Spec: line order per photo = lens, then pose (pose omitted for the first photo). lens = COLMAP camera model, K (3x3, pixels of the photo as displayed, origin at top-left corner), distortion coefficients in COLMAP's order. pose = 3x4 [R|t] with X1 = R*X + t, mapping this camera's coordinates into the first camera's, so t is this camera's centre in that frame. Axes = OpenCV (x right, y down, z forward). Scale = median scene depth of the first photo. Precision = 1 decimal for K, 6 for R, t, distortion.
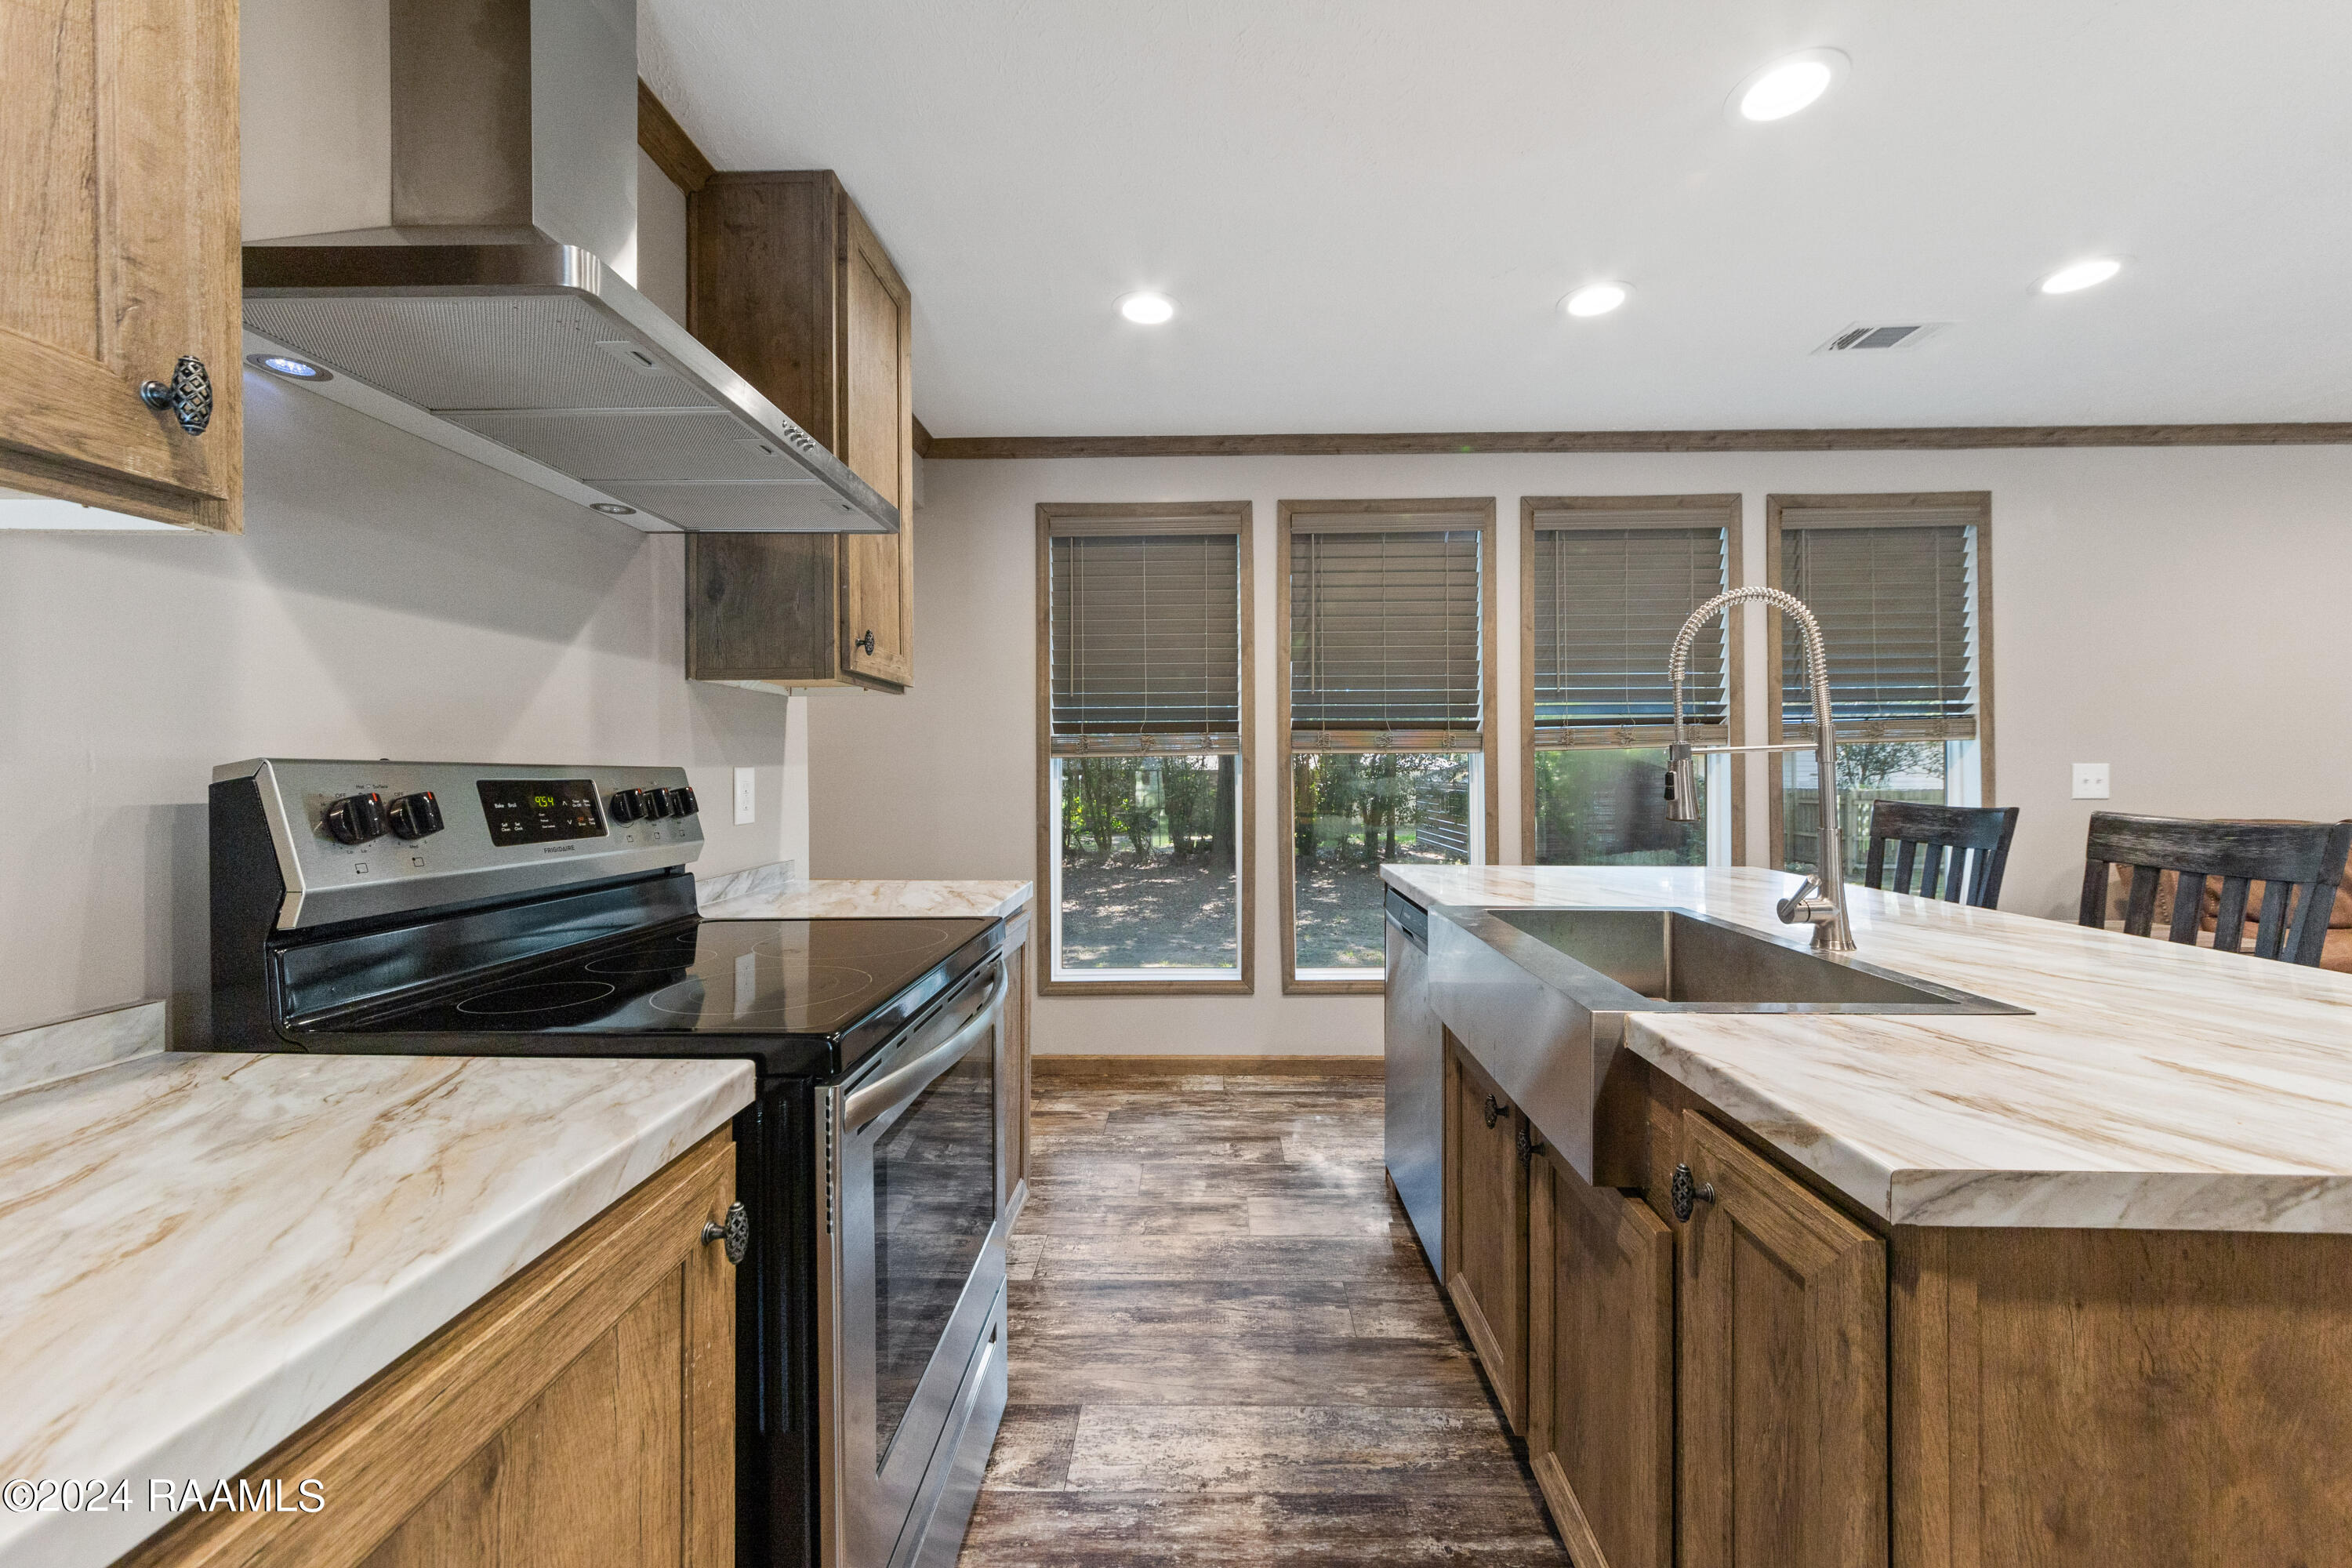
lens RADIAL K [[907.5, 0, 1181.0], [0, 907.5, 773.8], [0, 0, 1]] dist [-0.001528, 0.001460]
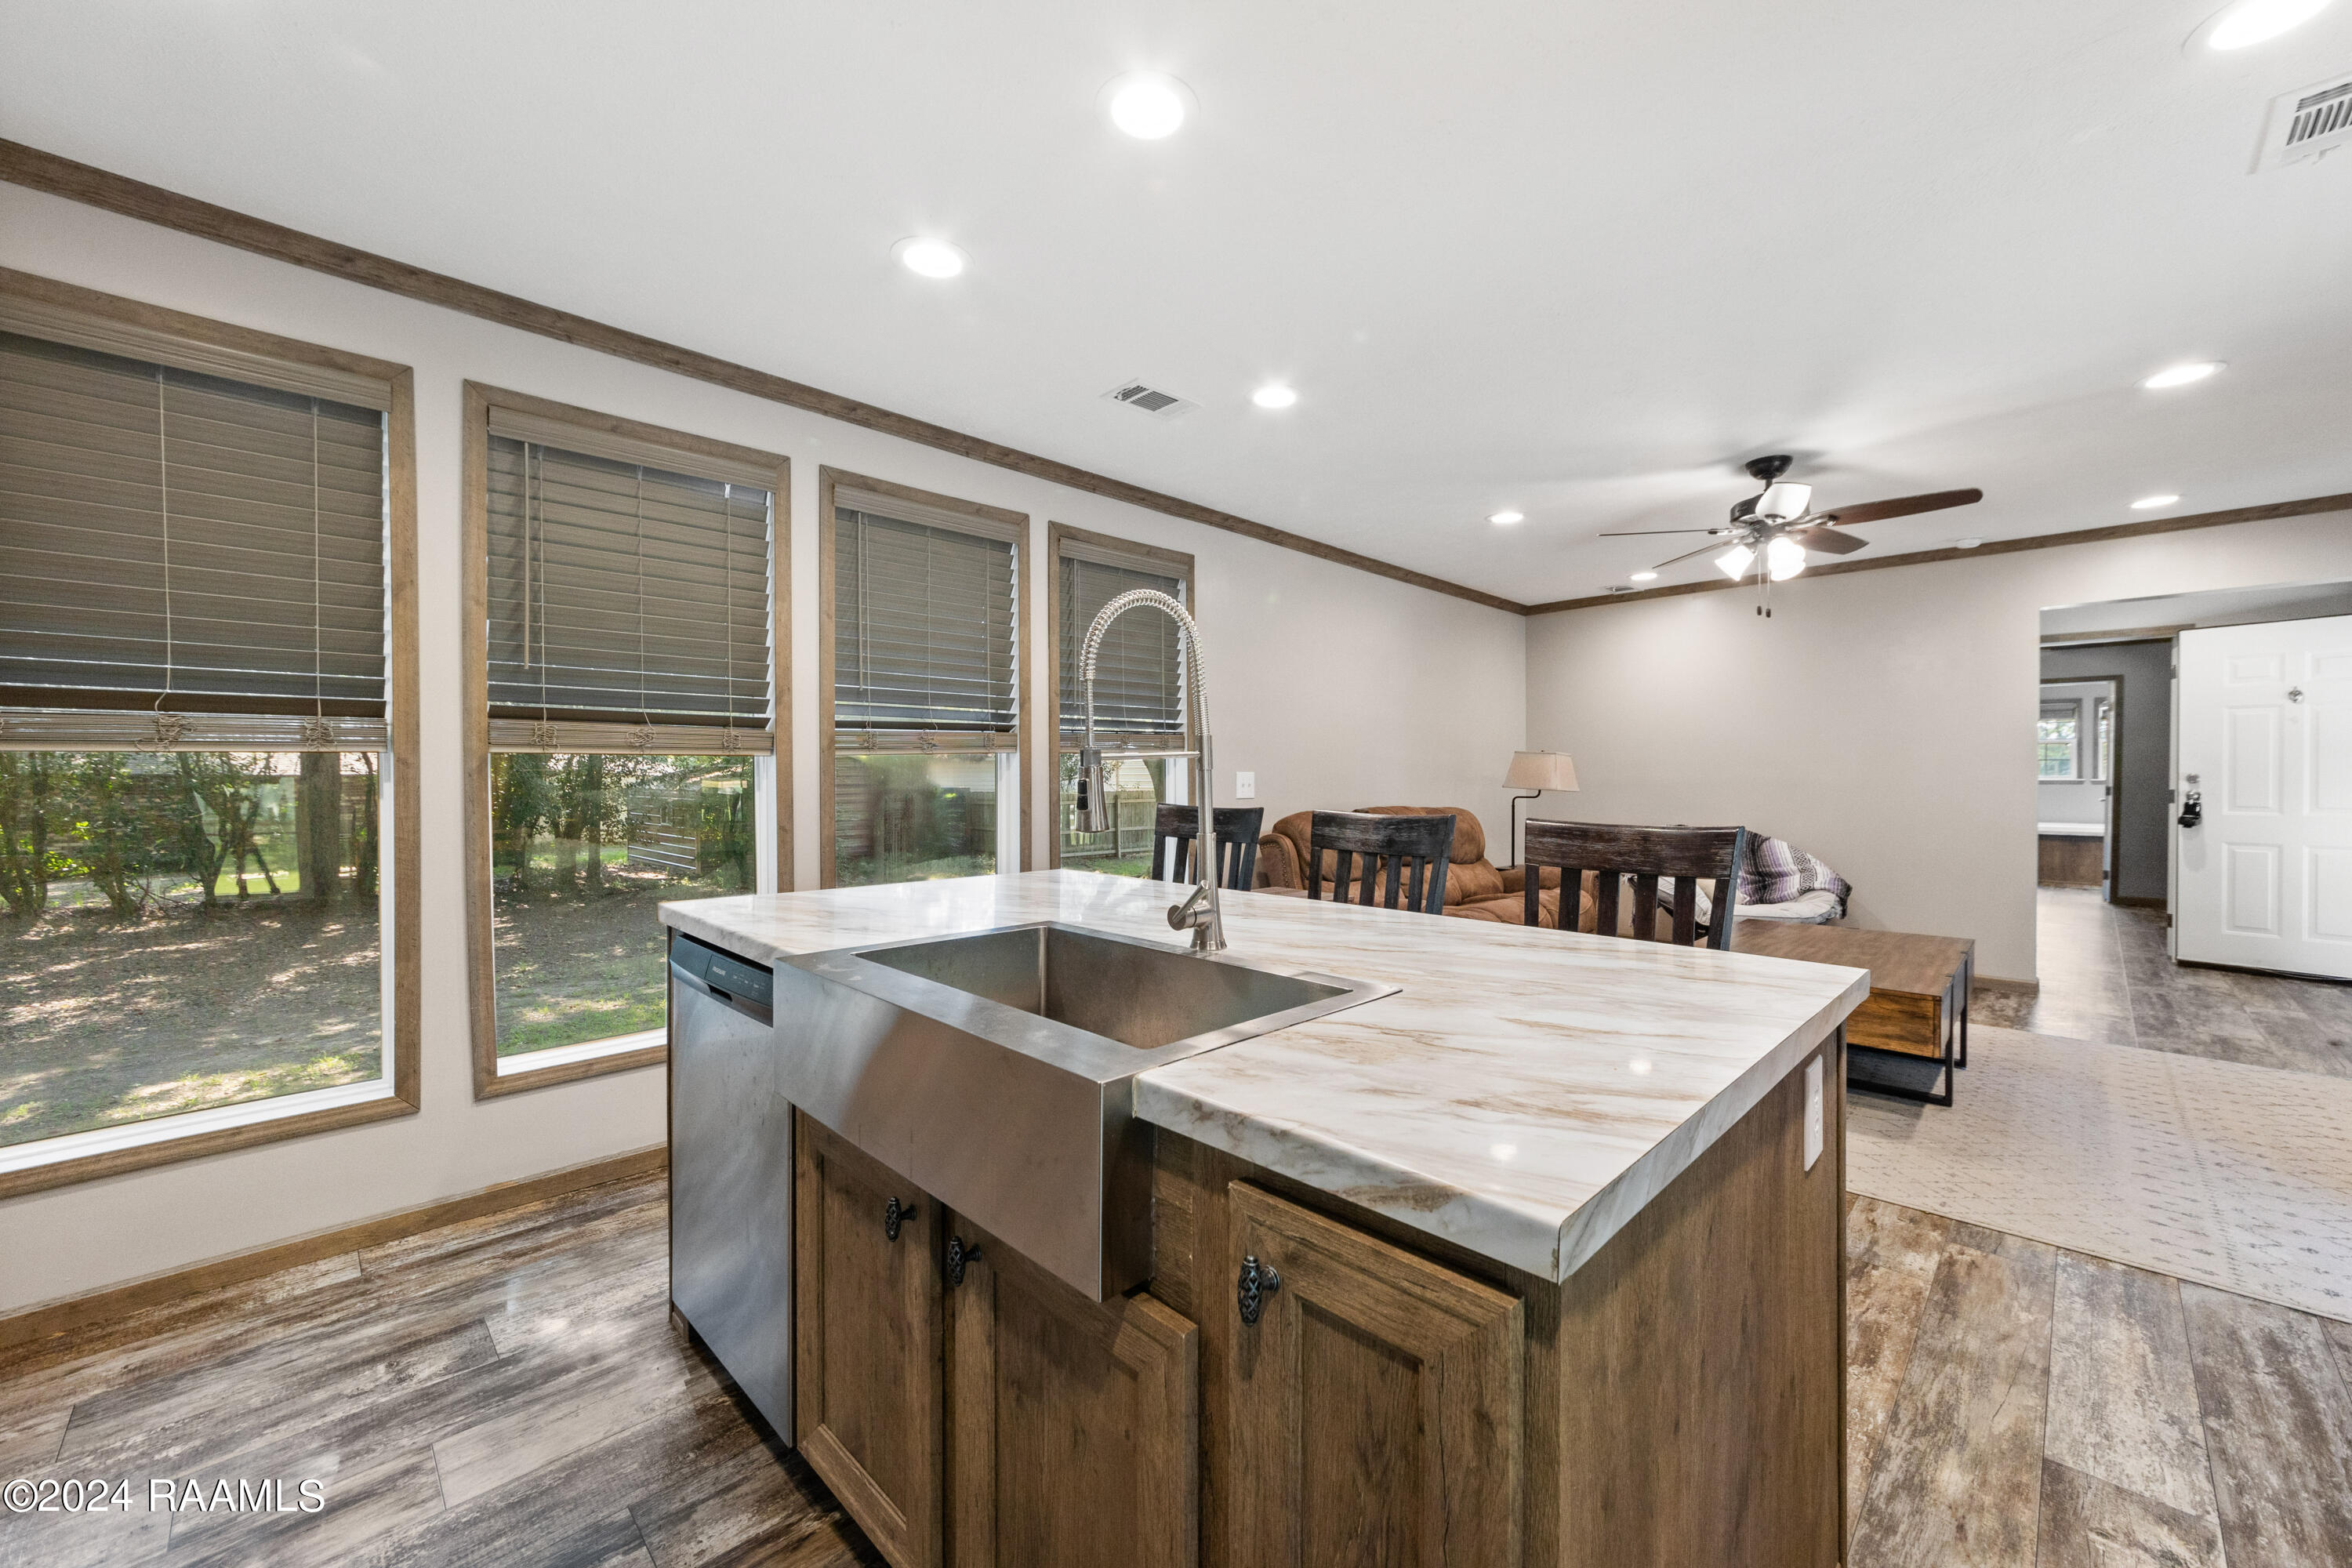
lens RADIAL K [[907.5, 0, 1214.1], [0, 907.5, 786.3], [0, 0, 1]] dist [-0.001528, 0.001460]
pose [[0.671157, -0.007230, 0.741280, -0.022843], [0.001665, 0.999965, 0.008245, -0.001383], [-0.741313, -0.004299, 0.671145, 0.134905]]
